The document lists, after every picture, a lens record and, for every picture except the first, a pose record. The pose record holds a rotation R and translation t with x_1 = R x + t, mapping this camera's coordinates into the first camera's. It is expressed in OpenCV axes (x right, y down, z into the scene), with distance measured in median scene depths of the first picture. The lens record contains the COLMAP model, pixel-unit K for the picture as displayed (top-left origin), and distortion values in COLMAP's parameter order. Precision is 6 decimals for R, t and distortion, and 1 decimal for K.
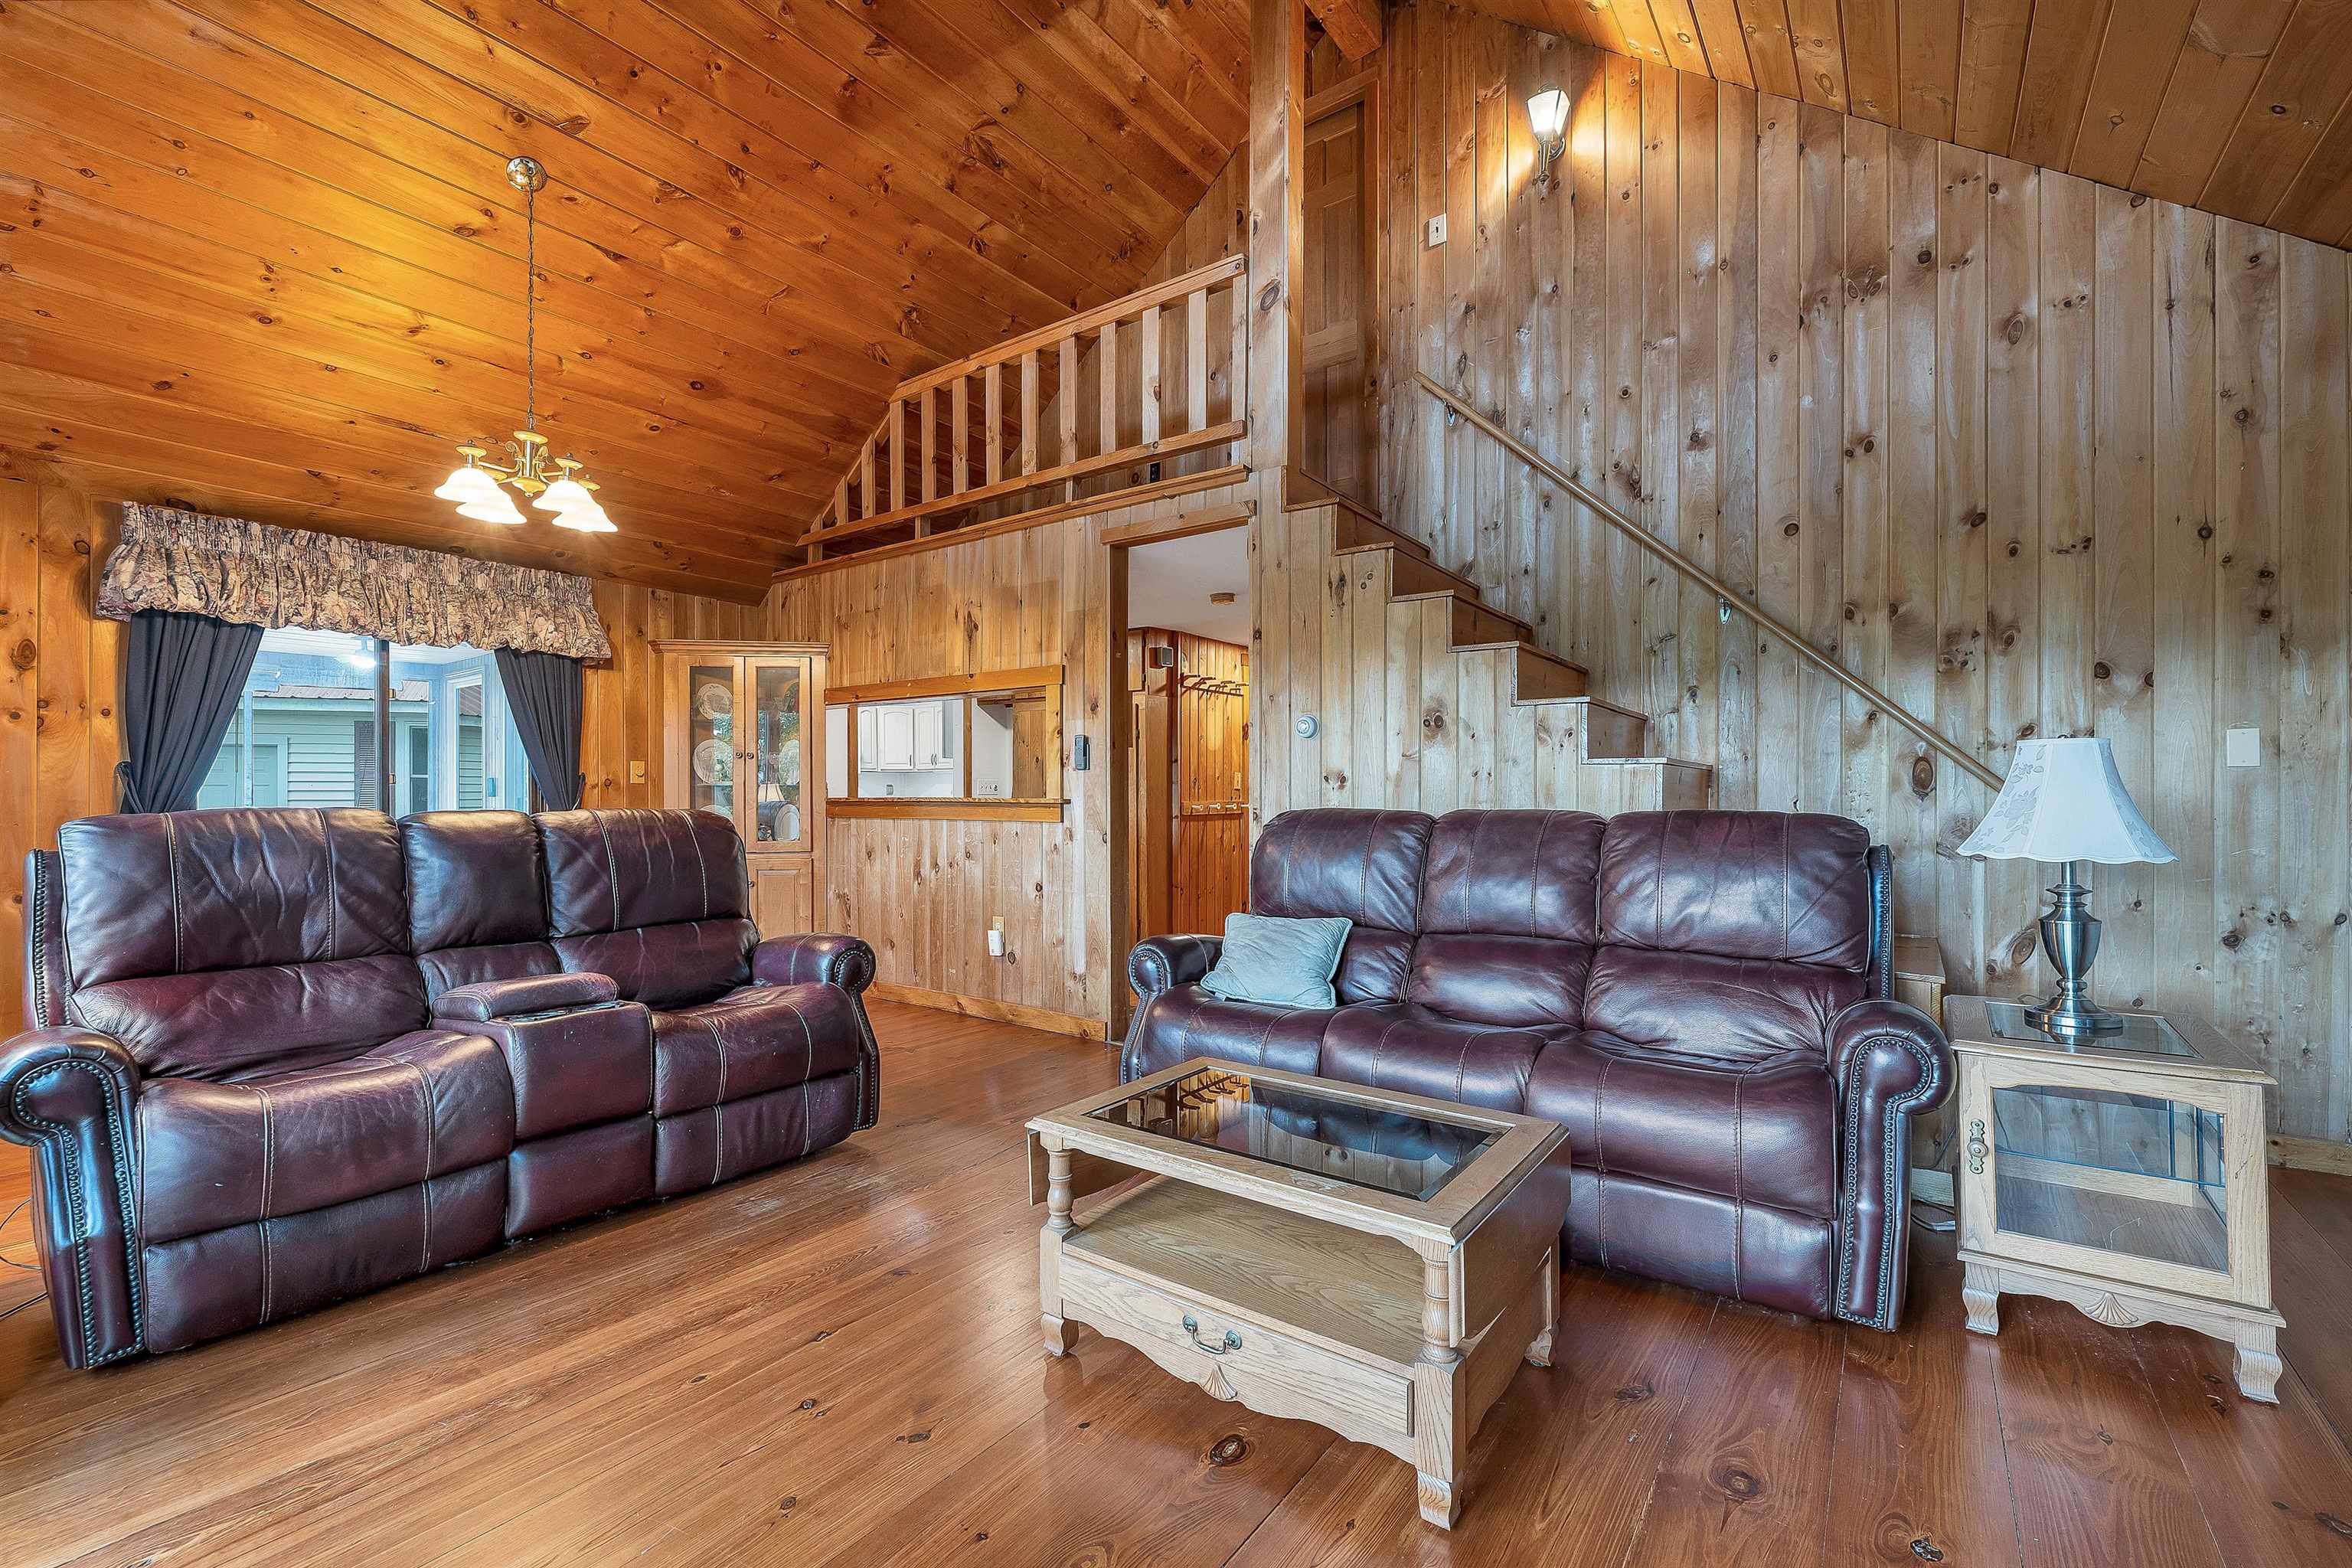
lens RADIAL K [[982.8, 0, 1181.7], [0, 982.8, 792.7], [0, 0, 1]] dist [0.004642, -0.001780]
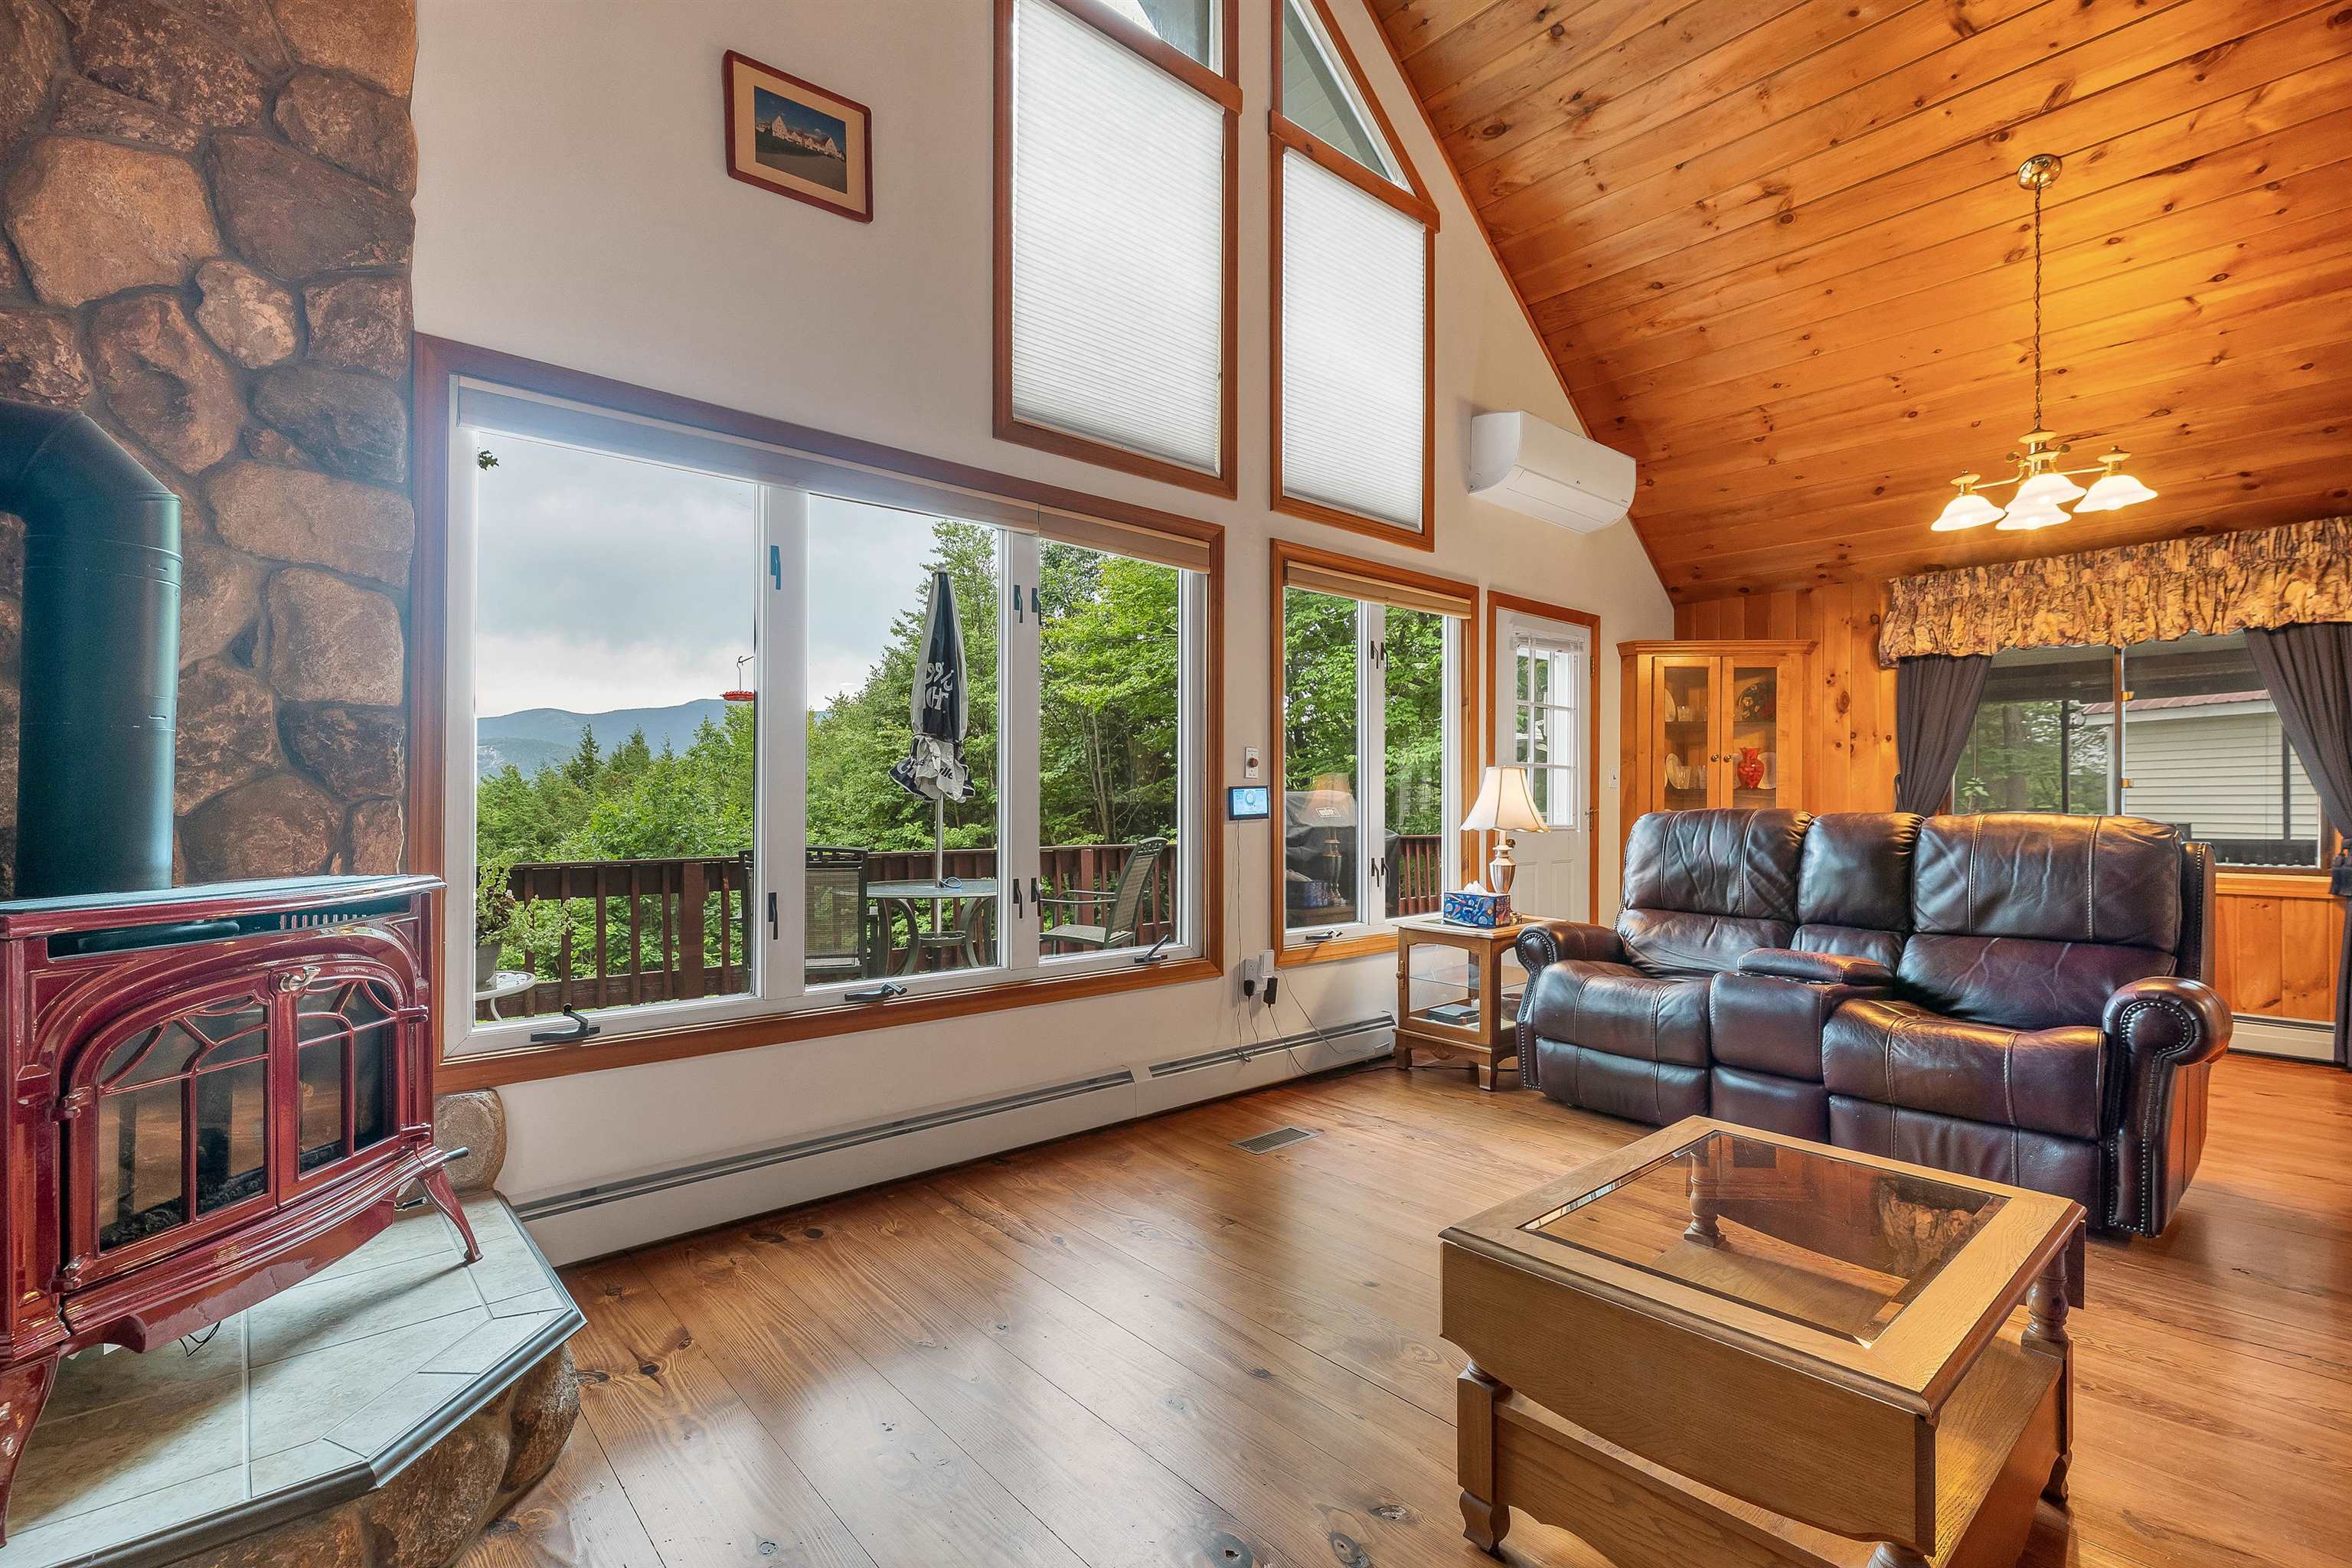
lens RADIAL K [[1055.2, 0, 1177.9], [0, 1055.2, 796.4], [0, 0, 1]] dist [-0.000747, -0.000002]
pose [[-0.218431, -0.005201, -0.975839, 0.518895], [0.001302, 0.999983, -0.005622, 0.004375], [0.975852, -0.002498, -0.218421, 0.367253]]
